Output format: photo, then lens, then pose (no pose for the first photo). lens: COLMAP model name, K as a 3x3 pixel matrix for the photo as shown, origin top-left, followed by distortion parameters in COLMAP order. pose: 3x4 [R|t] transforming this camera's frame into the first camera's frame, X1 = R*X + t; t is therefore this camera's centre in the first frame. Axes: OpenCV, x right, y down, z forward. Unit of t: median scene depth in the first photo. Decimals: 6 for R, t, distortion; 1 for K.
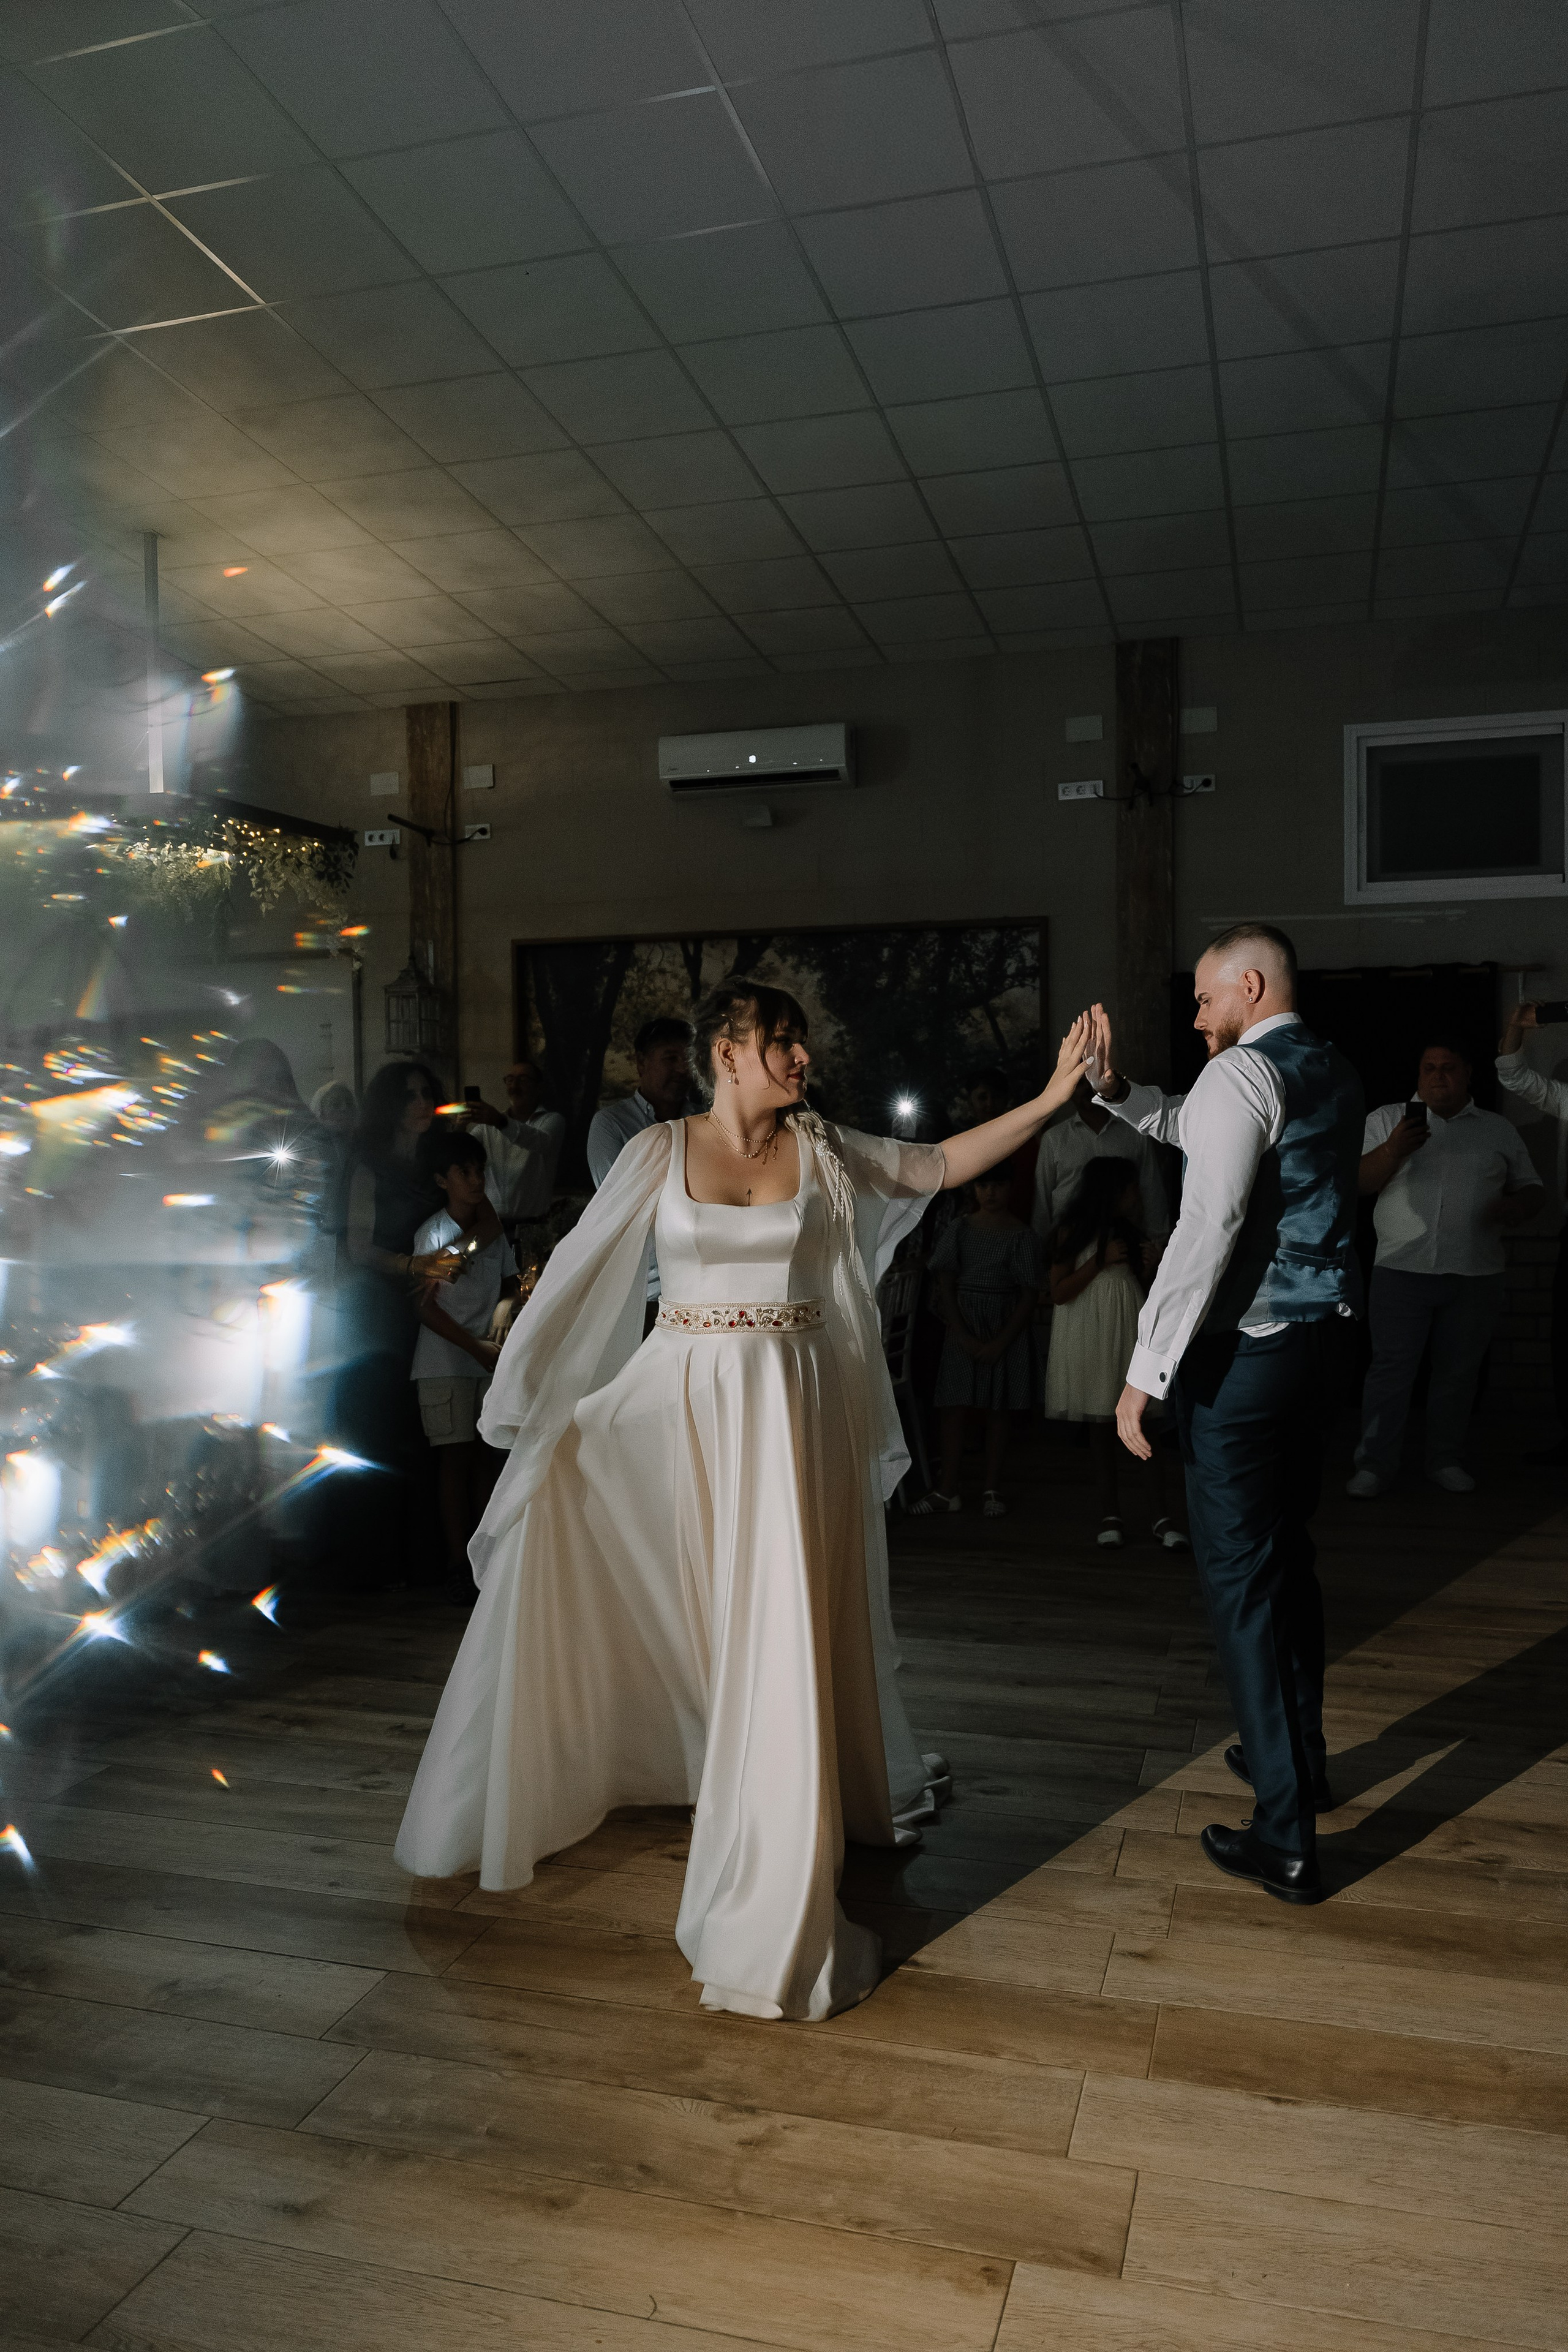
lens RADIAL K [[1621.4, 0, 785.6], [0, 1621.4, 1158.4], [0, 0, 1]] dist [0.003944, -0.006446]
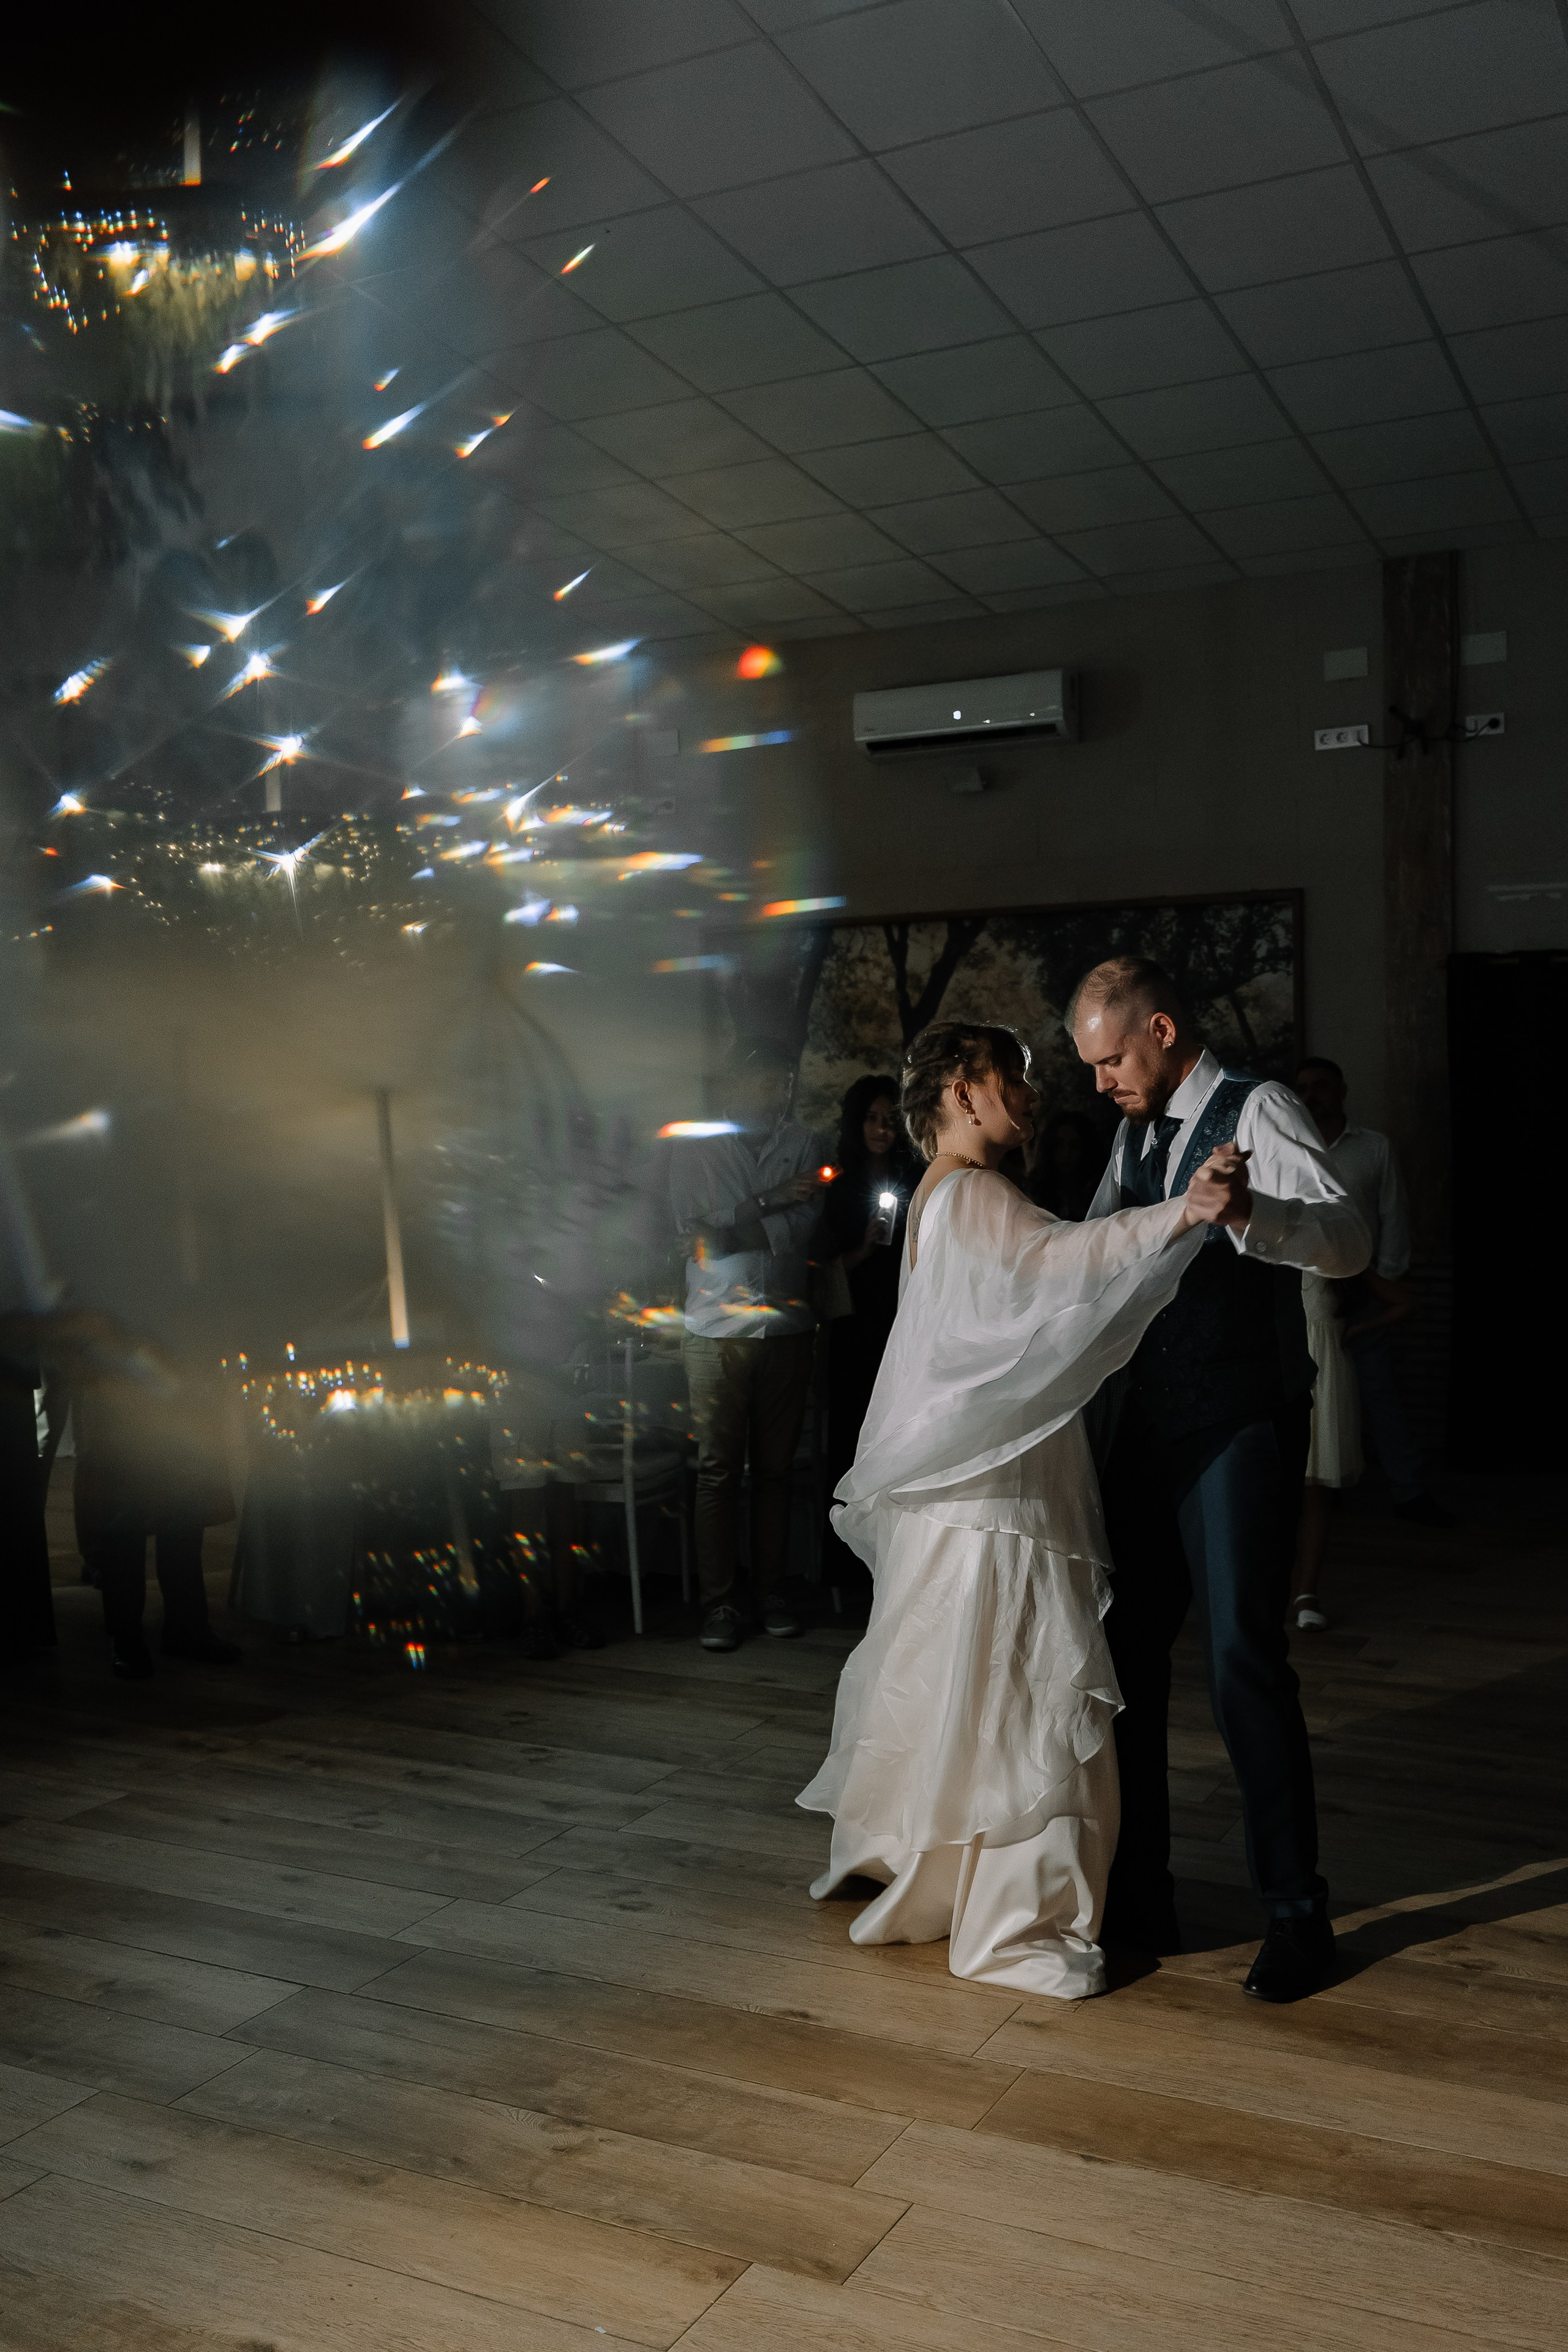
lens RADIAL K [[1937.0, 0, 785.1], [0, 1937.0, 1191.3], [0, 0, 1]] dist [0.006479, 0.003574]
pose [[0.985274, 0.000499, -0.170981, 0.255752], [0.002123, 0.999883, 0.015153, -0.027540], [0.170969, -0.015293, 0.985158, -0.160459]]
